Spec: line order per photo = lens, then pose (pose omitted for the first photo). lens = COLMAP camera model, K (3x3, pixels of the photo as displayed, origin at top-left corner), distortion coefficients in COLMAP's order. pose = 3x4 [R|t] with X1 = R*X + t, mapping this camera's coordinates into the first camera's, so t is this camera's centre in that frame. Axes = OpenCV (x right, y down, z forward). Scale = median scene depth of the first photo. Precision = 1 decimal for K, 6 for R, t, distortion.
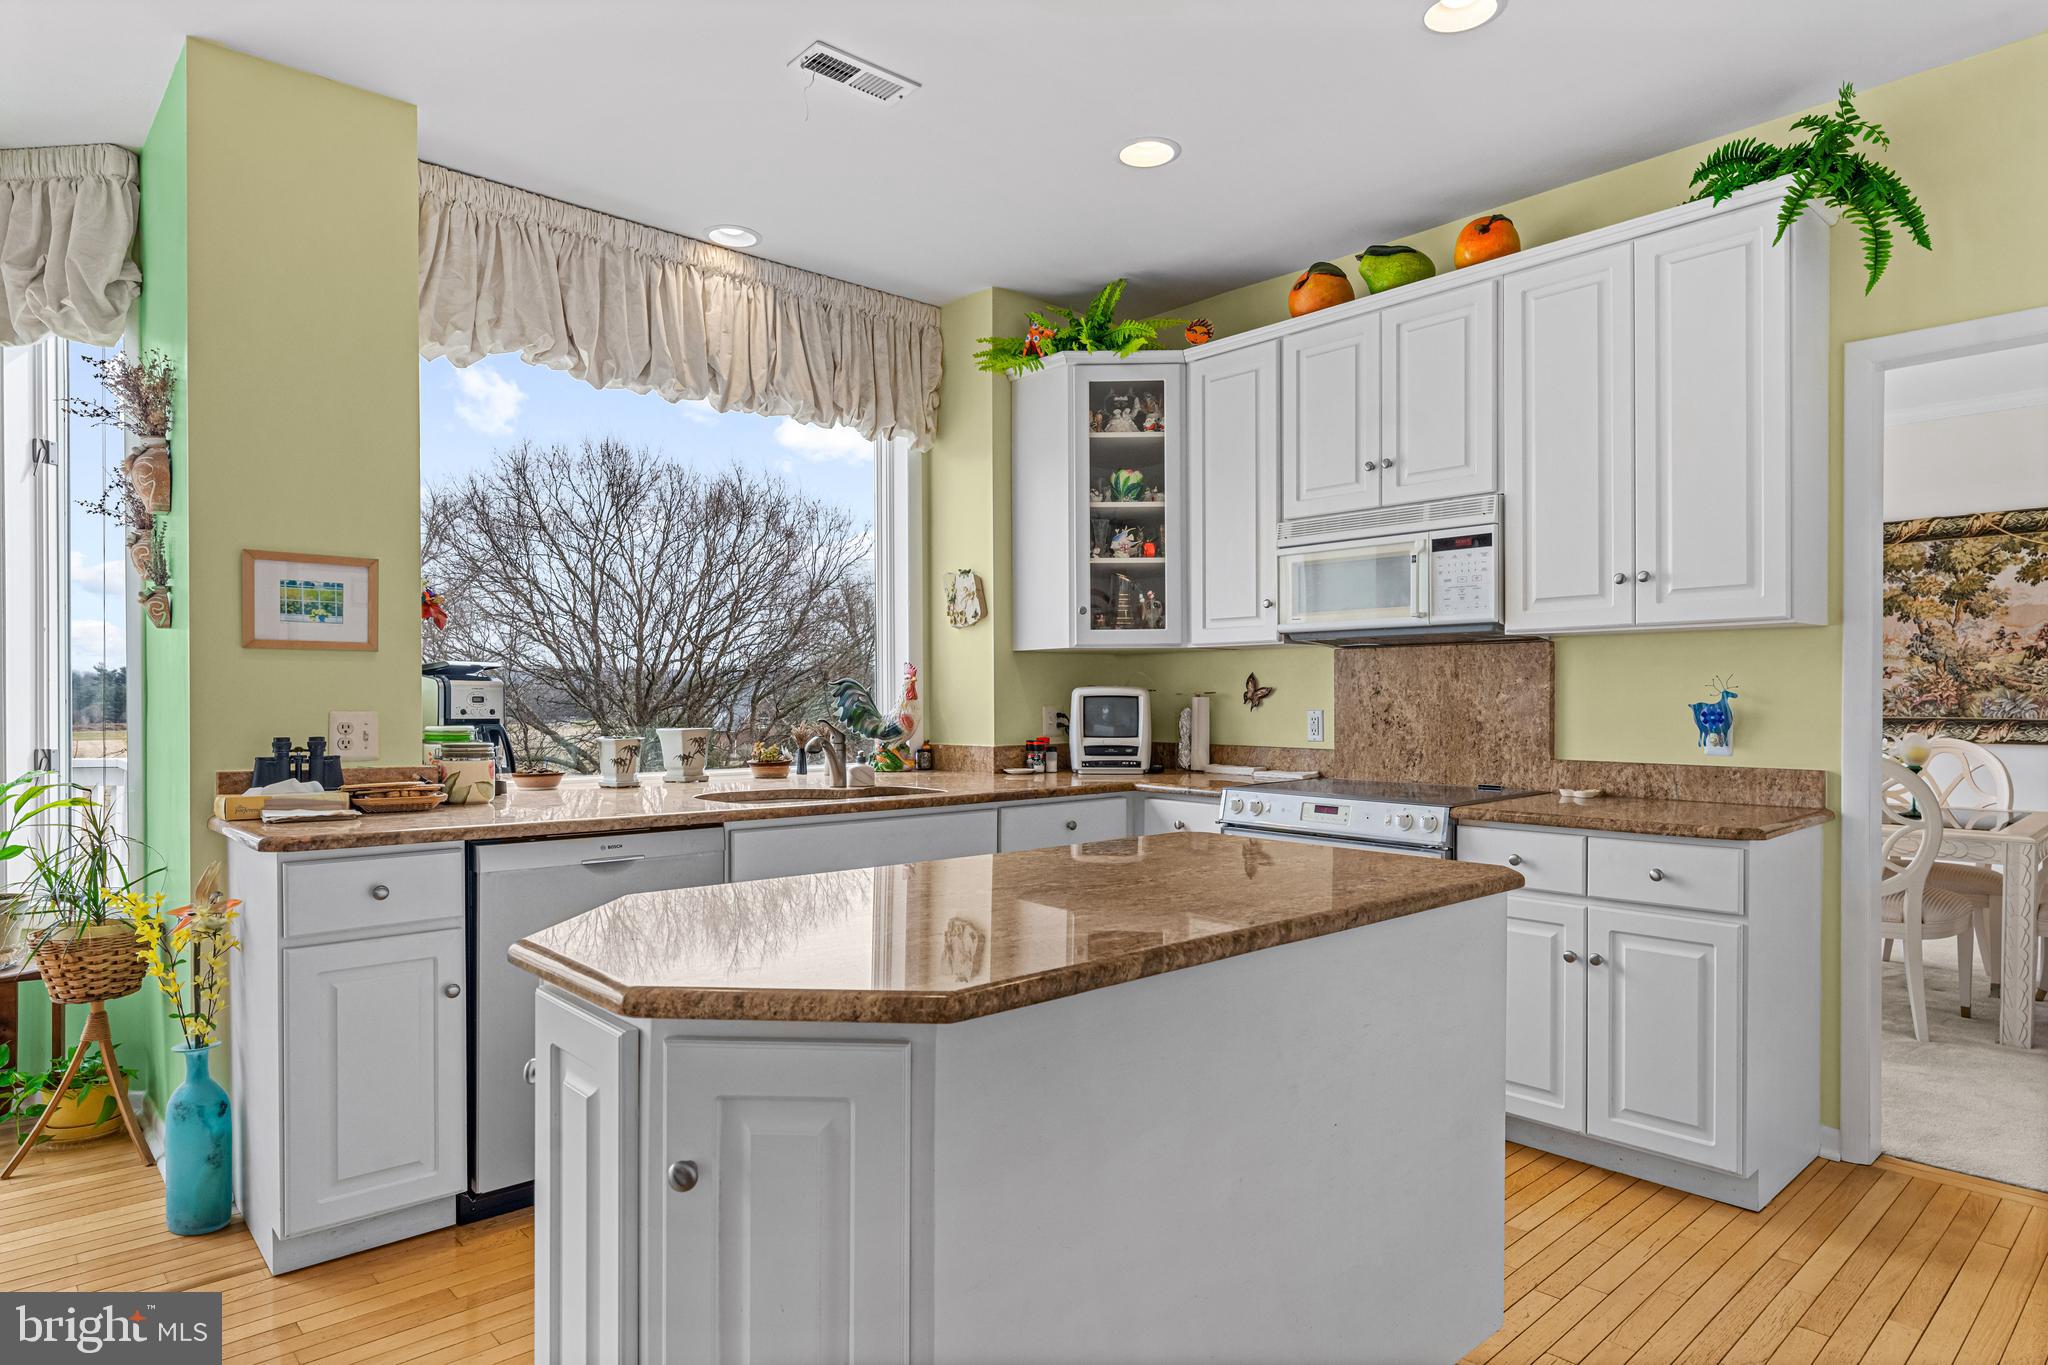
lens RADIAL K [[1164.4, 0, 1027.1], [0, 1164.4, 716.4], [0, 0, 1]] dist [0.001758, -0.000877]
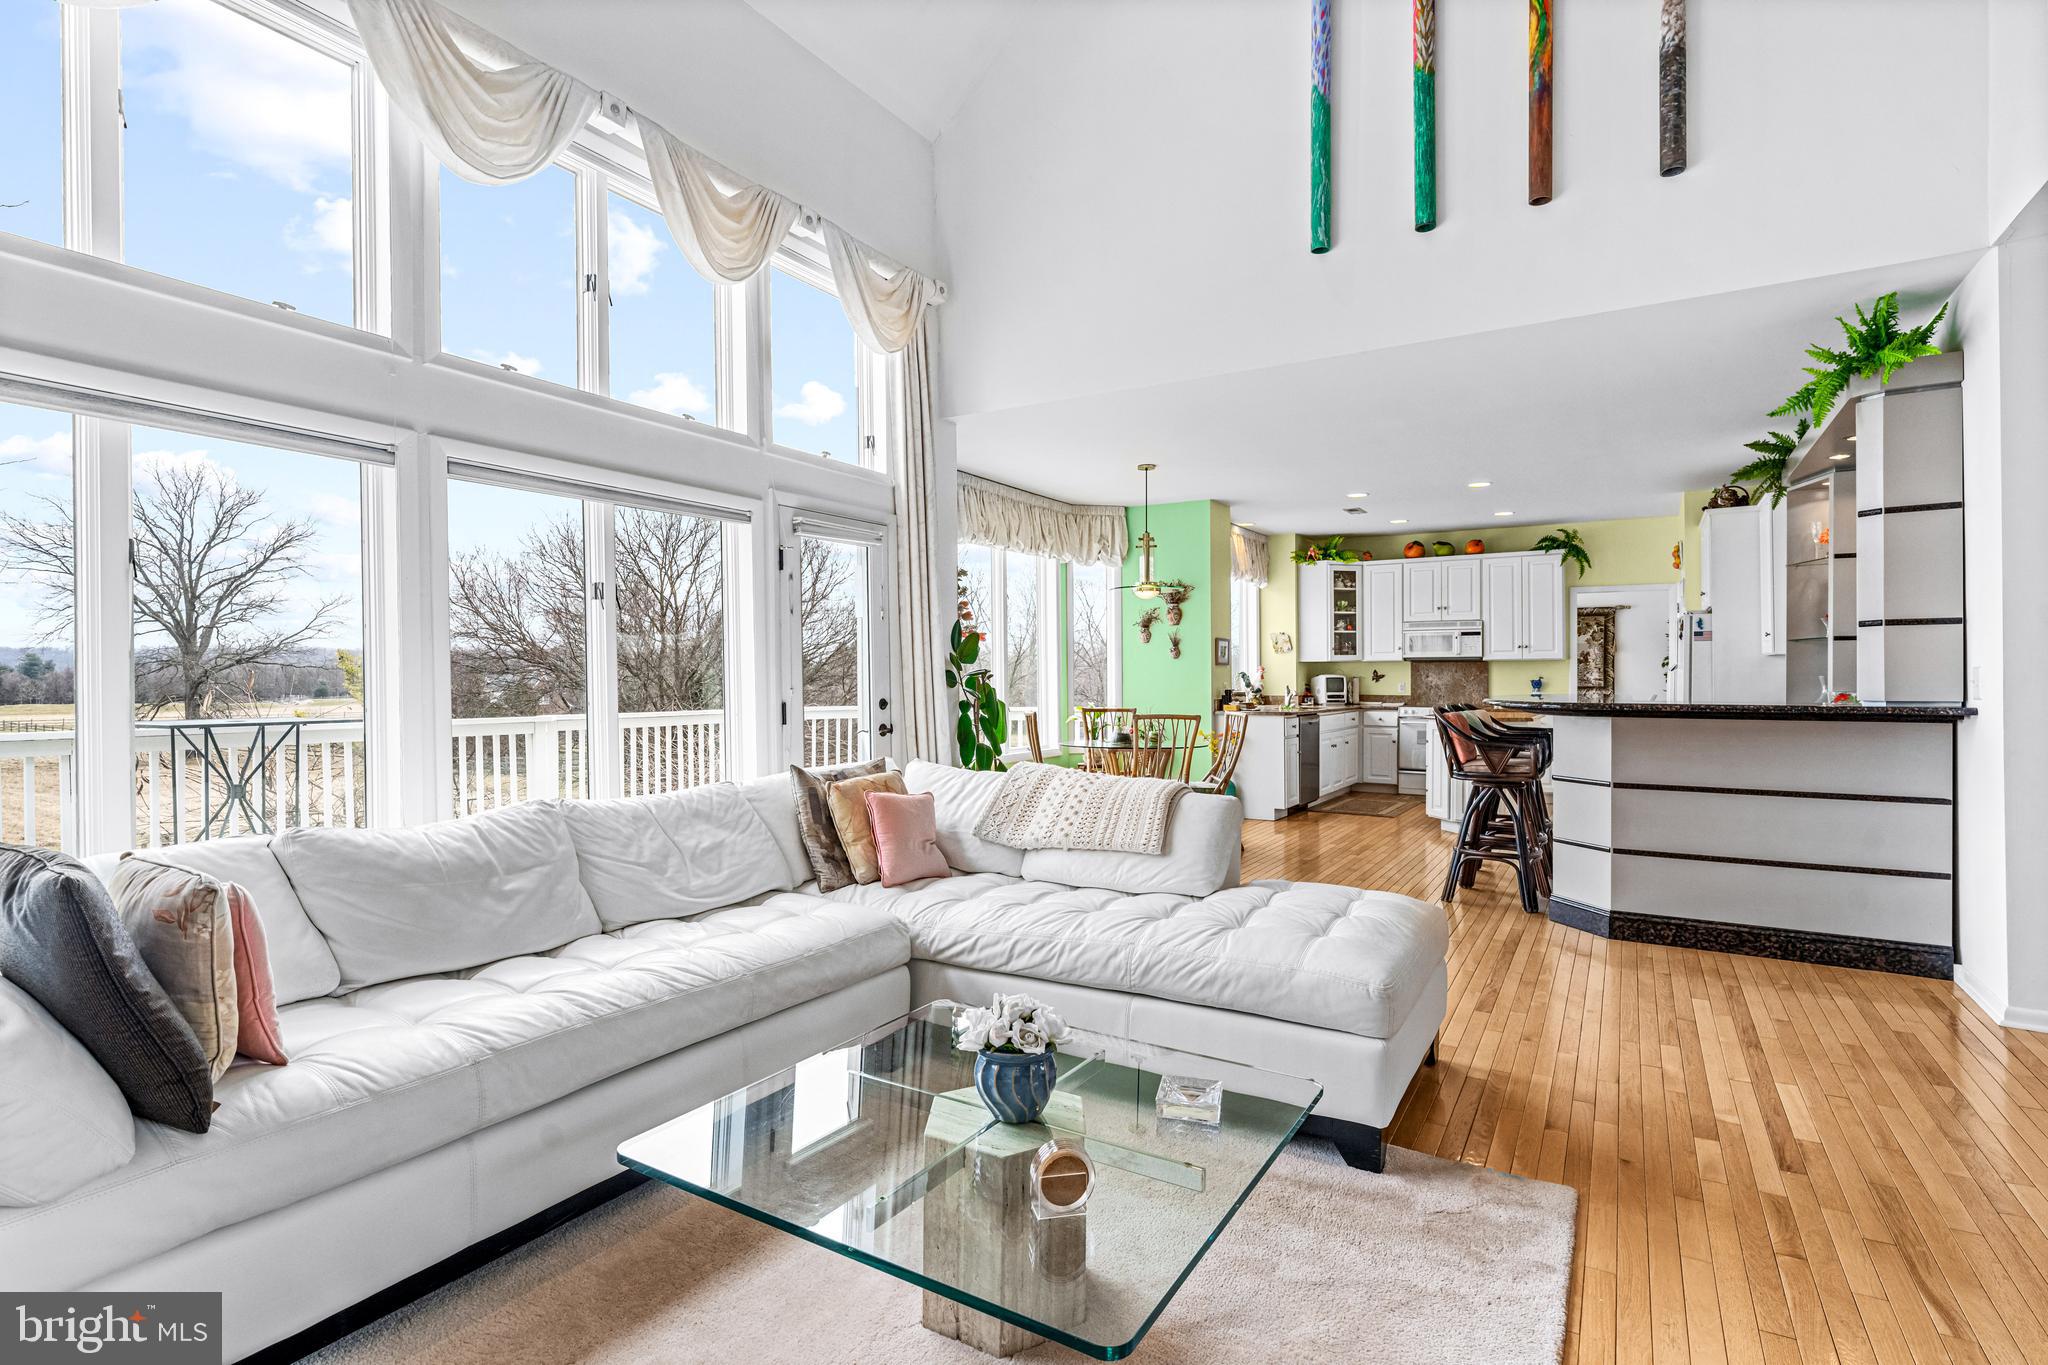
lens RADIAL K [[985.4, 0, 1024.0], [0, 985.4, 682.5], [0, 0, 1]] dist [-0.001385, -0.000022]
pose [[0.962090, -0.001425, 0.272728, -1.378149], [0.003604, 0.999965, -0.007492, 0.010410], [-0.272708, 0.008191, 0.962062, -1.175331]]
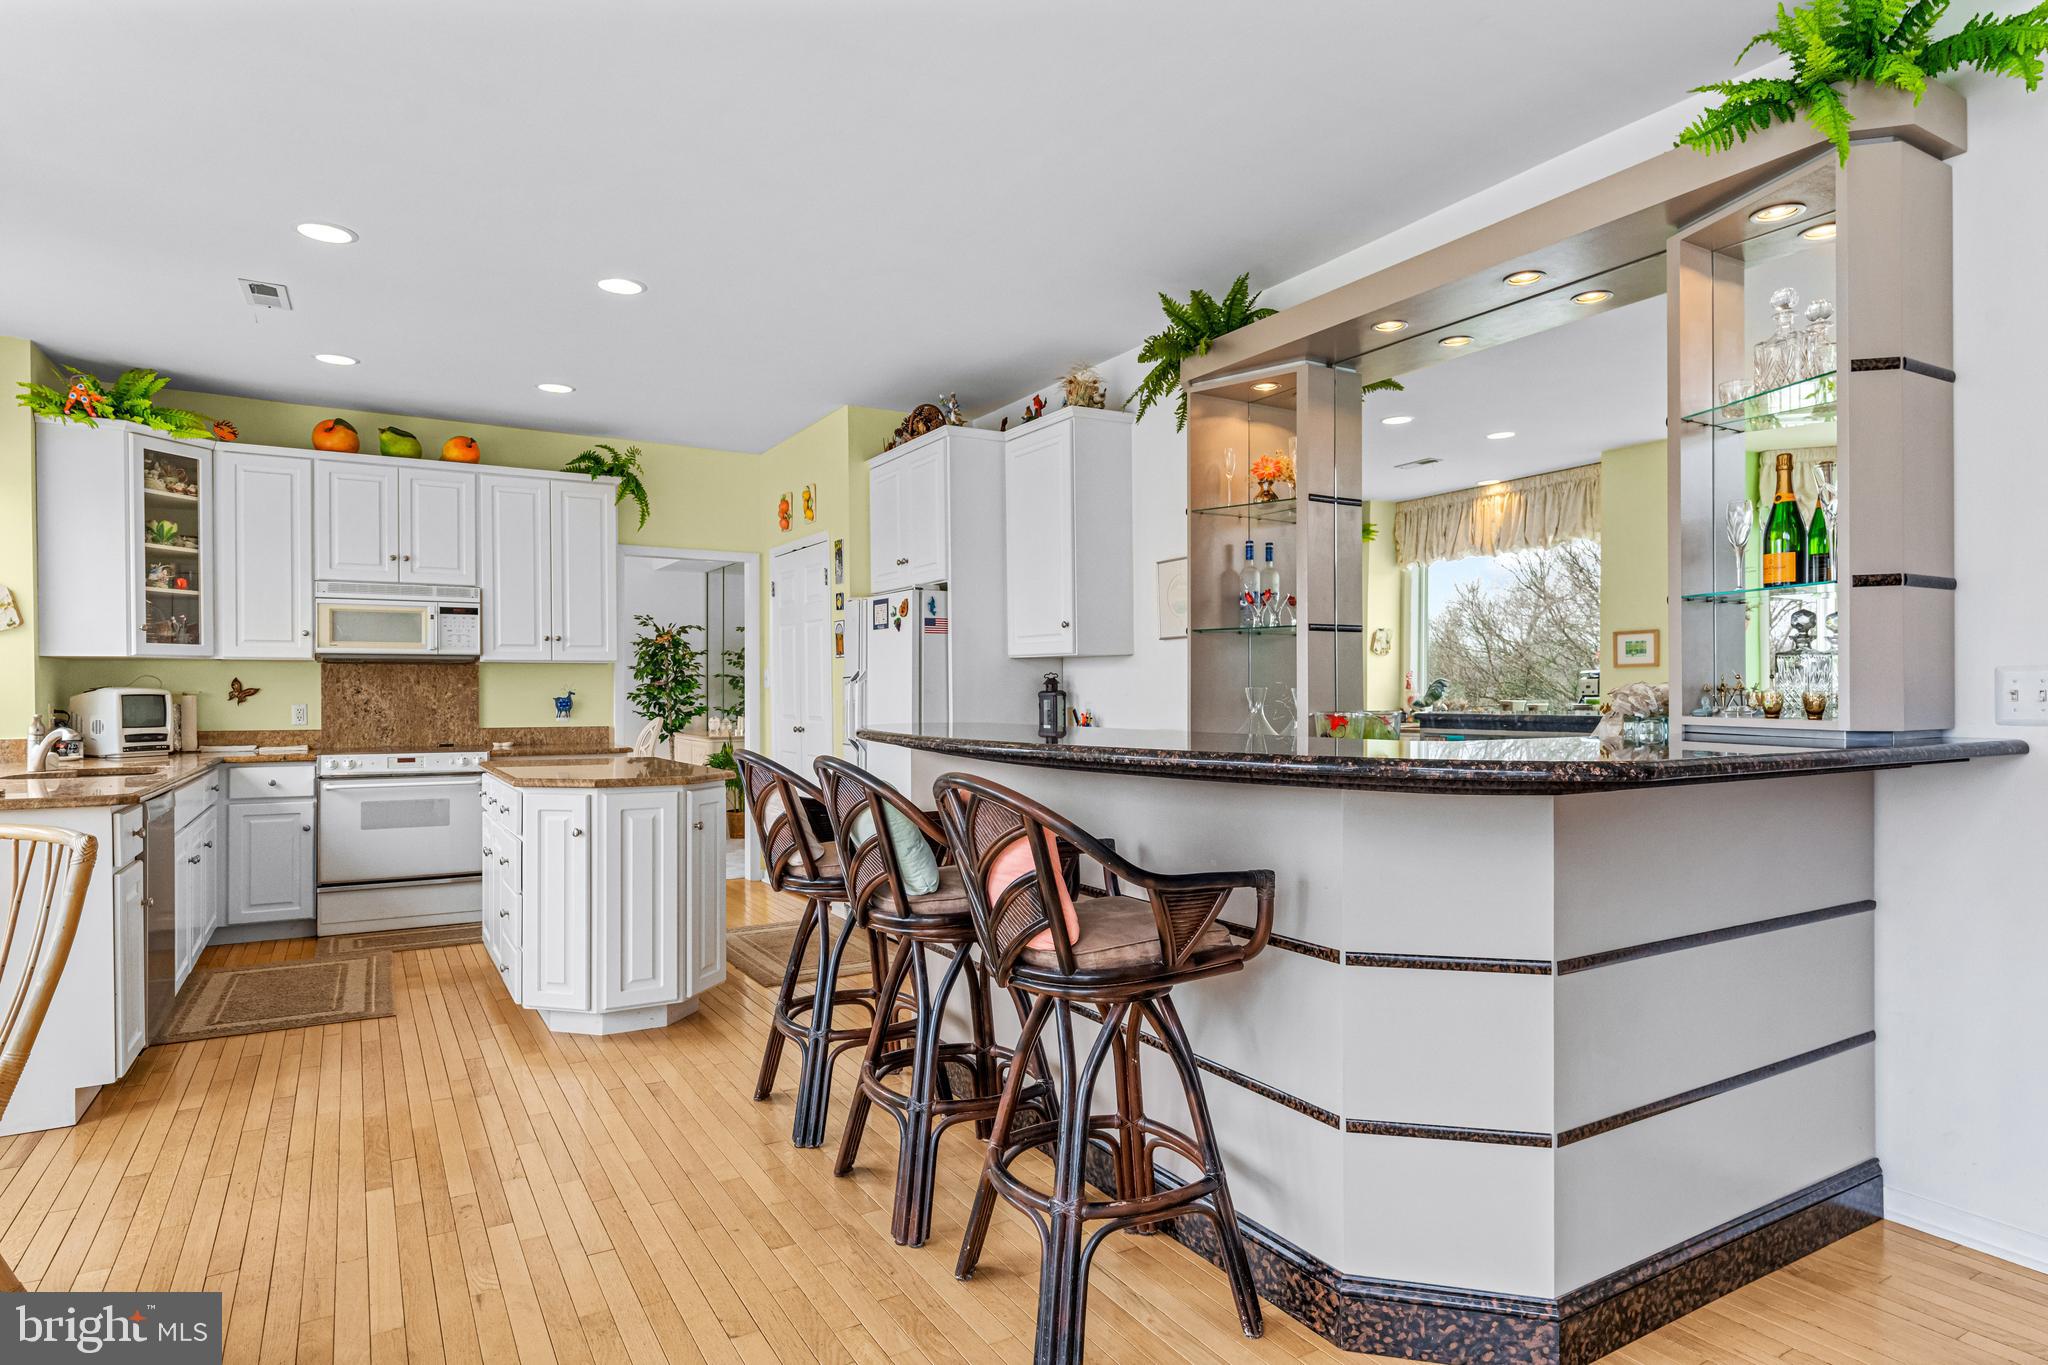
lens RADIAL K [[1134.6, 0, 1024.0], [0, 1134.6, 682.5], [0, 0, 1]] dist [0.013694, 0.000078]
pose [[0.207446, 0.006906, 0.978222, -0.974520], [0.016398, 0.999810, -0.010535, -0.002059], [-0.978109, 0.018226, 0.207293, -0.199432]]
